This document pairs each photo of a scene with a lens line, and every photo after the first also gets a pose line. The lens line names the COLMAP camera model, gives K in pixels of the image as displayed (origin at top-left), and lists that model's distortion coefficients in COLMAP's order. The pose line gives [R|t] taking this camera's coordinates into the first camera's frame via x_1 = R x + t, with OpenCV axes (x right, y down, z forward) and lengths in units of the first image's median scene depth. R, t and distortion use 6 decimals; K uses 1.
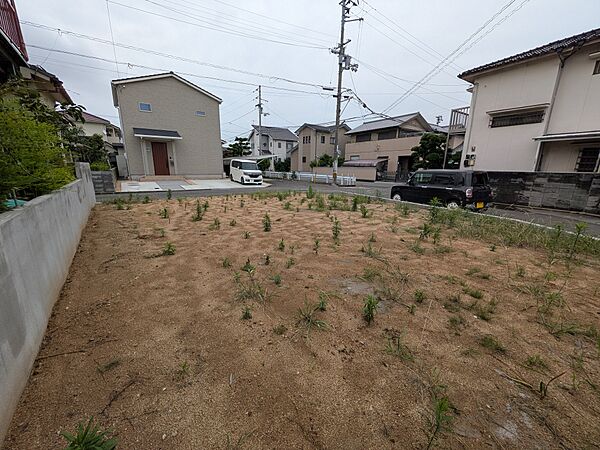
lens RADIAL K [[243.8, 0, 304.3], [0, 243.8, 224.5], [0, 0, 1]] dist [0.000145, 0.000005]
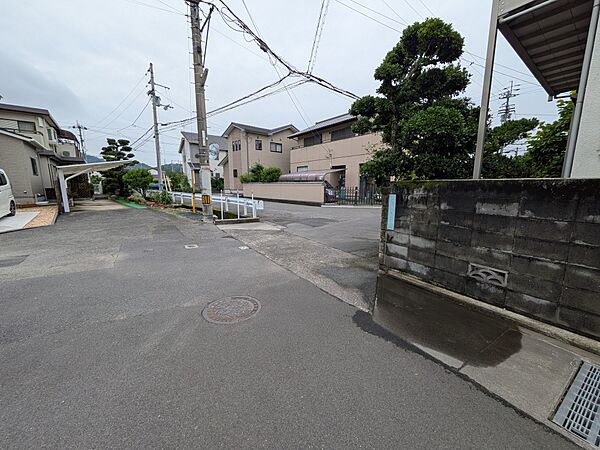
lens RADIAL K [[238.2, 0, 294.7], [0, 238.2, 225.4], [0, 0, 1]] dist [0.000087, 0.000136]
pose [[0.999531, -0.019891, 0.023282, 0.176753], [0.021280, 0.997911, -0.060991, -0.077149], [-0.022020, 0.061458, 0.997867, 0.353320]]
